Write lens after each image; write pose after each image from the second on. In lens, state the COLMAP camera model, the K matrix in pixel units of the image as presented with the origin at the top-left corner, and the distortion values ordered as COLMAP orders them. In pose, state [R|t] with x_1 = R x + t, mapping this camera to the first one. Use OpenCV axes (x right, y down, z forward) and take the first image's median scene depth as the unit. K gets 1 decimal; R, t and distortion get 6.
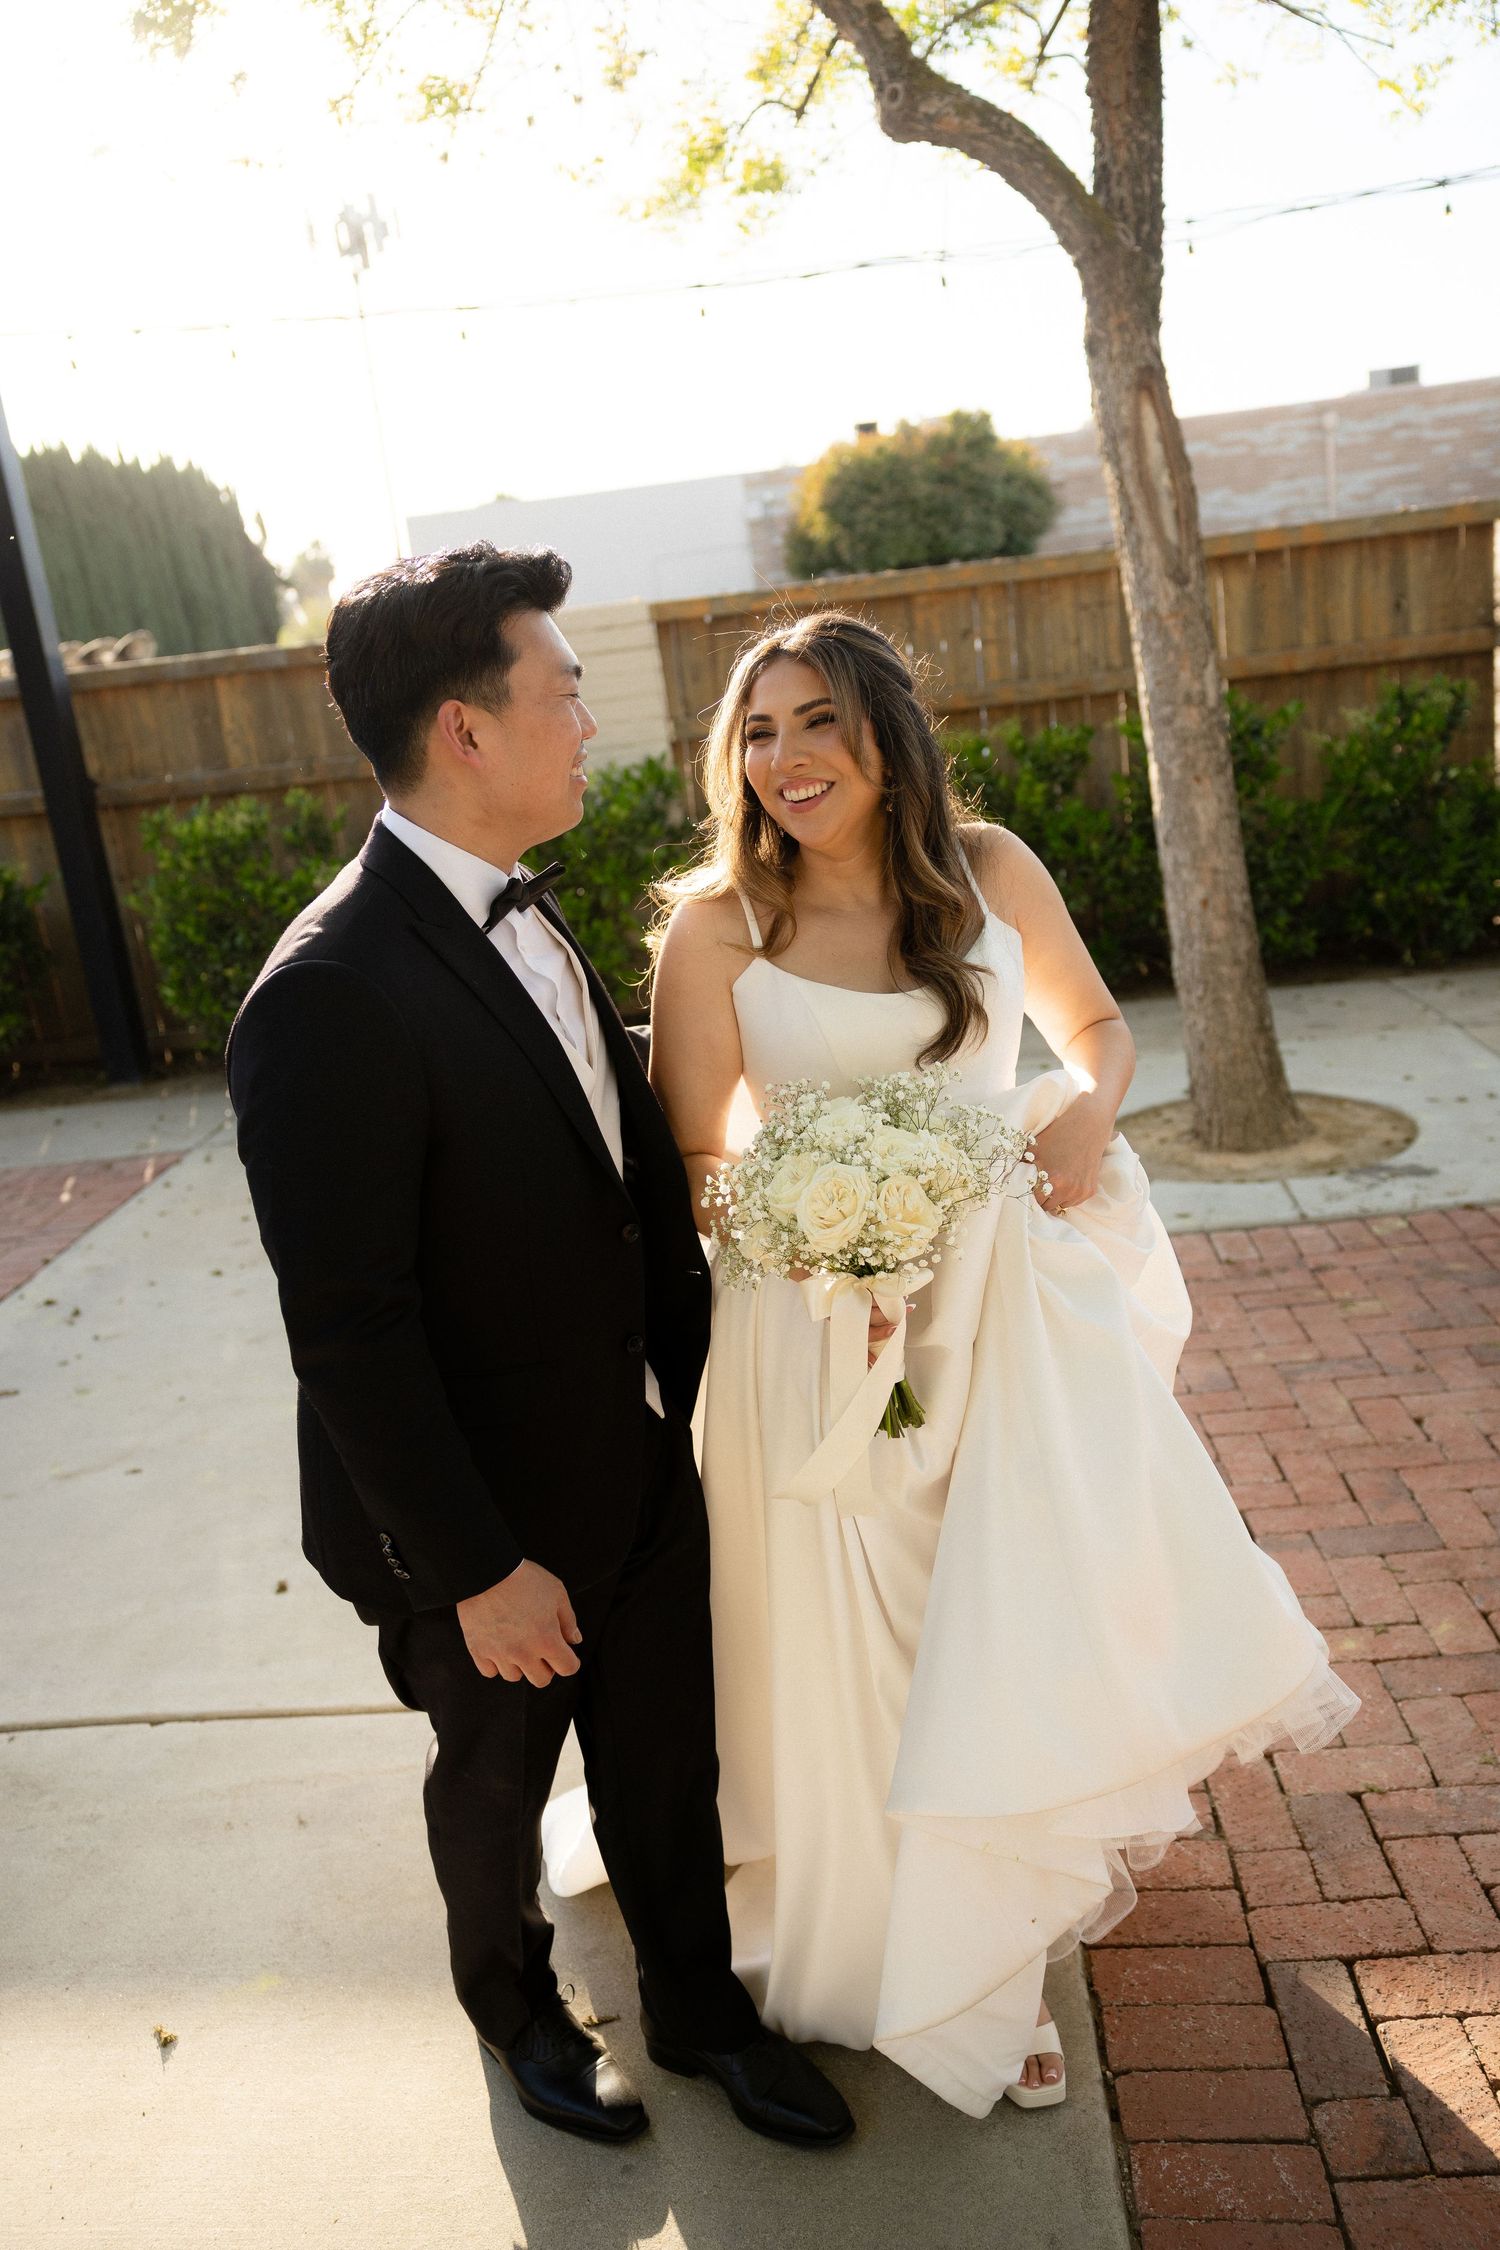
lens RADIAL K [[1815.7, 0, 750.0], [0, 1815.7, 1125.0], [0, 0, 1]] dist [-0.007094, -0.002650]
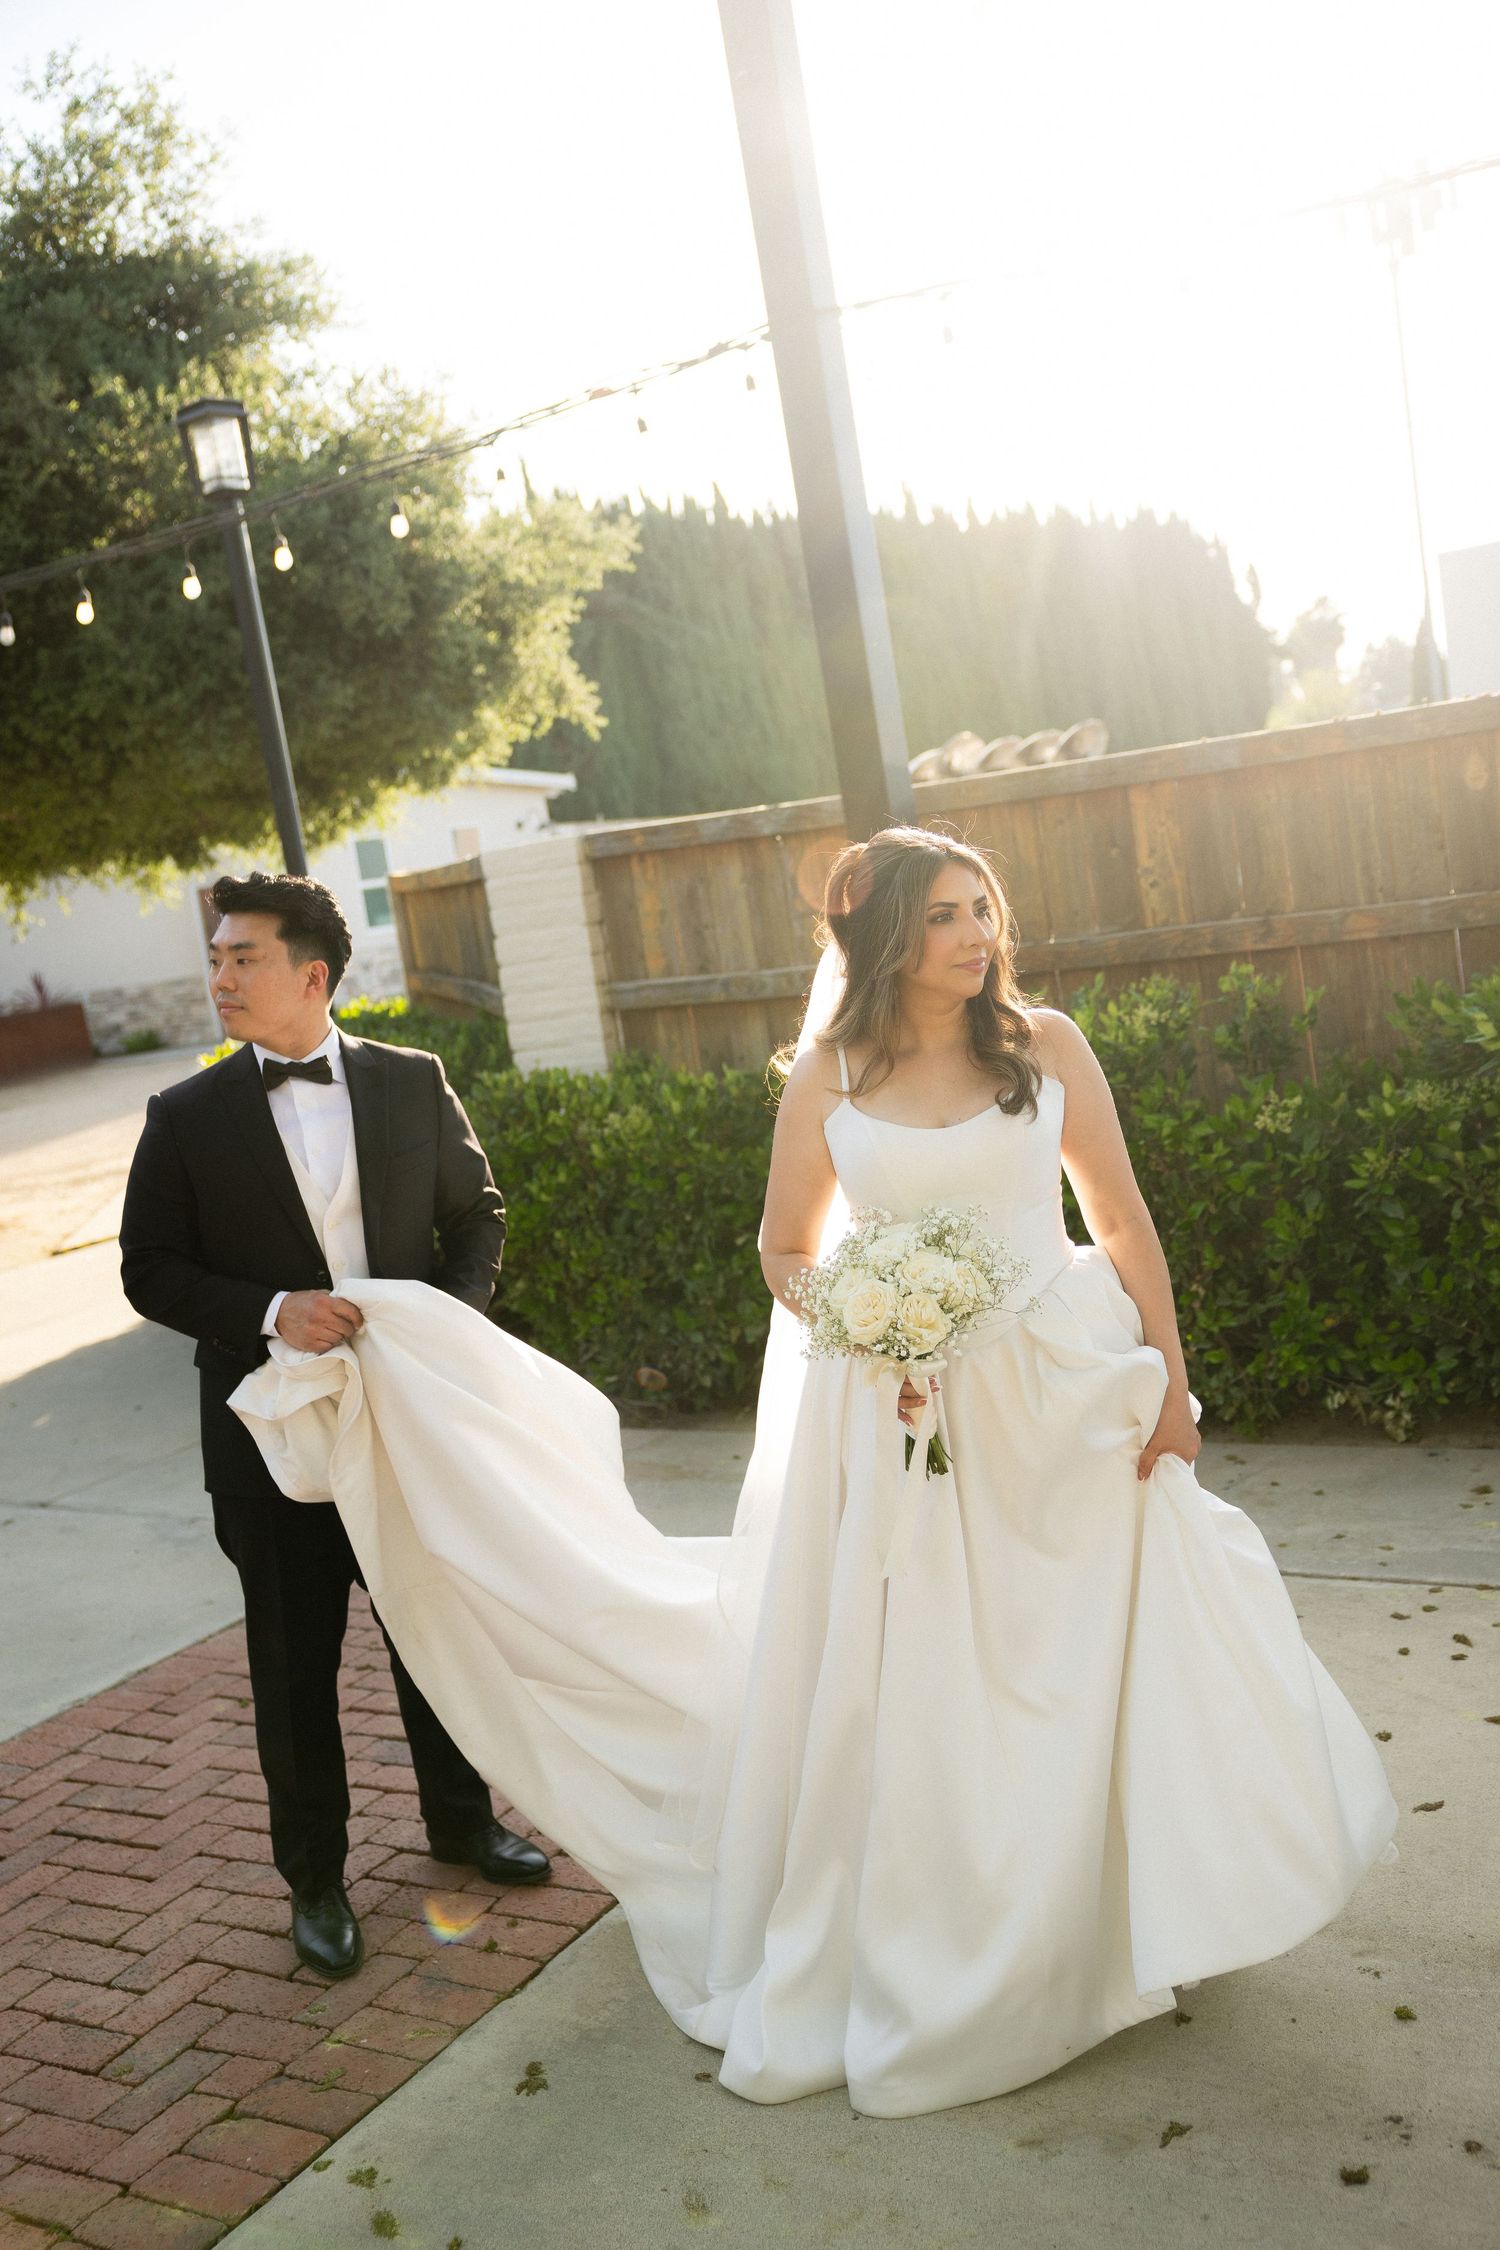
lens RADIAL K [[2238.6, 0, 750.0], [0, 2238.6, 1125.0], [0, 0, 1]] dist [0.012822, 0.028496]
pose [[0.890035, 0.040948, -0.454050, -0.046539], [-0.078355, 0.994877, -0.063872, -0.064328], [0.449109, 0.092425, 0.888684, 0.235245]]
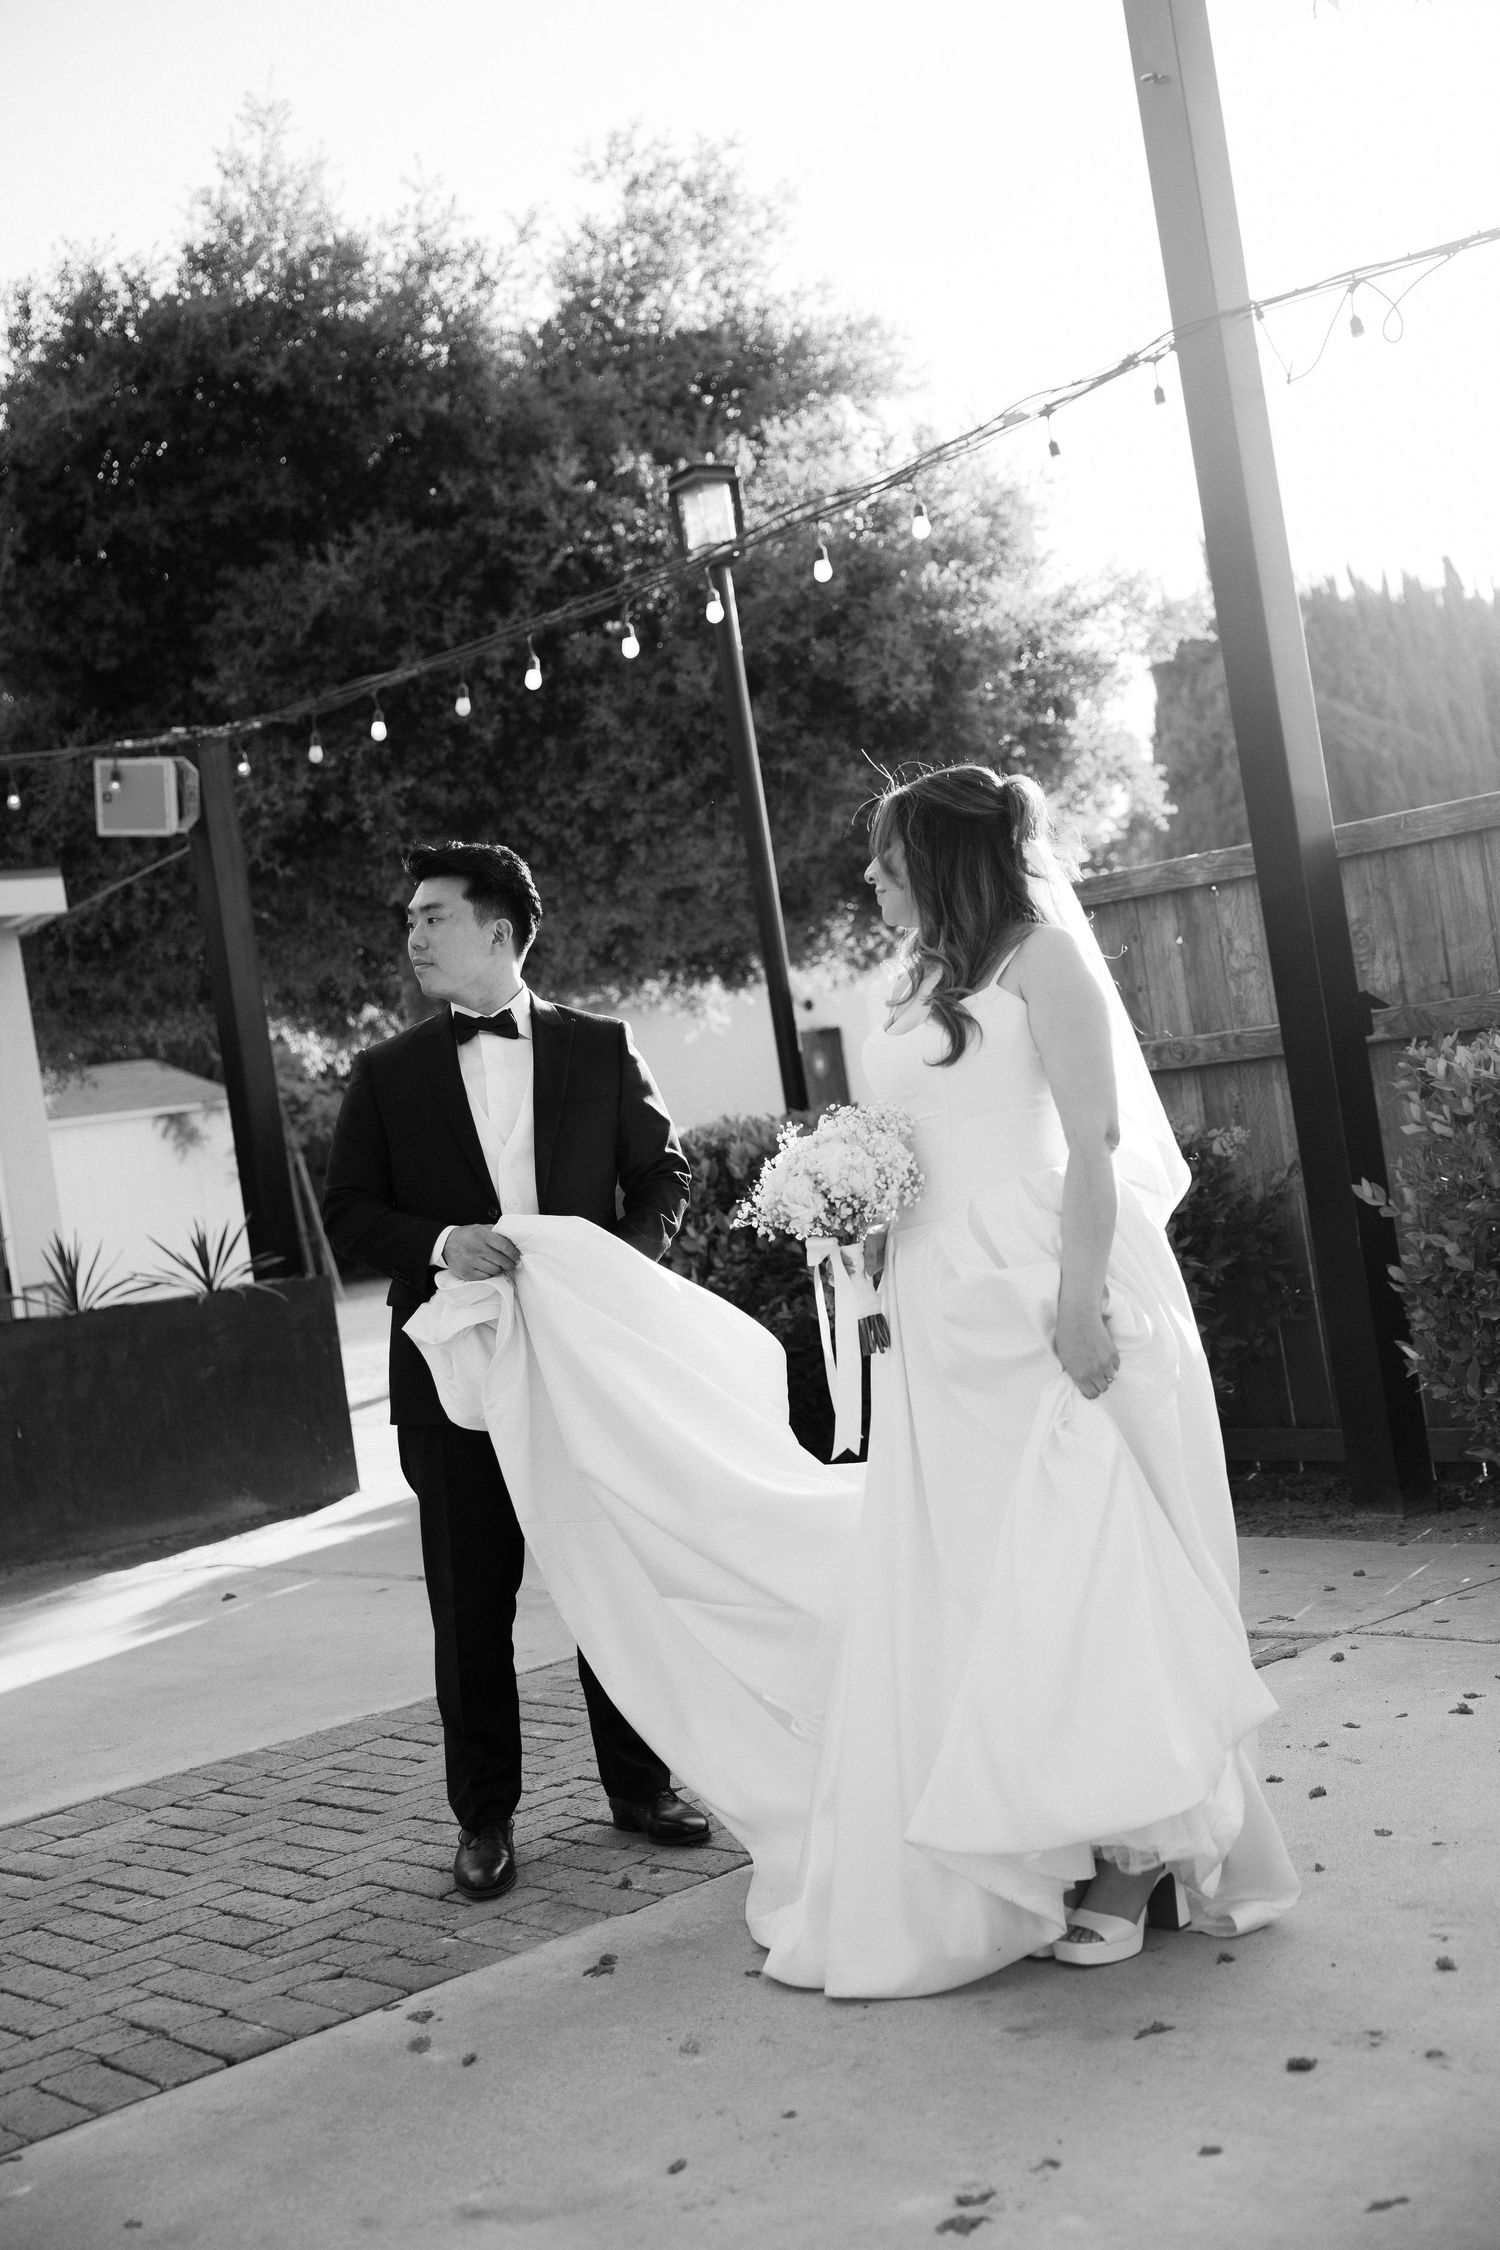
lens RADIAL K [[2729.5, 0, 753.6], [0, 2729.5, 1110.0], [0, 0, 1]] dist [0.022158, -0.011294]
pose [[0.727785, 0.008624, -0.685751, 0.106631], [-0.128446, 0.983940, -0.123946, -0.014632], [0.673669, 0.178288, 0.717205, 0.218781]]
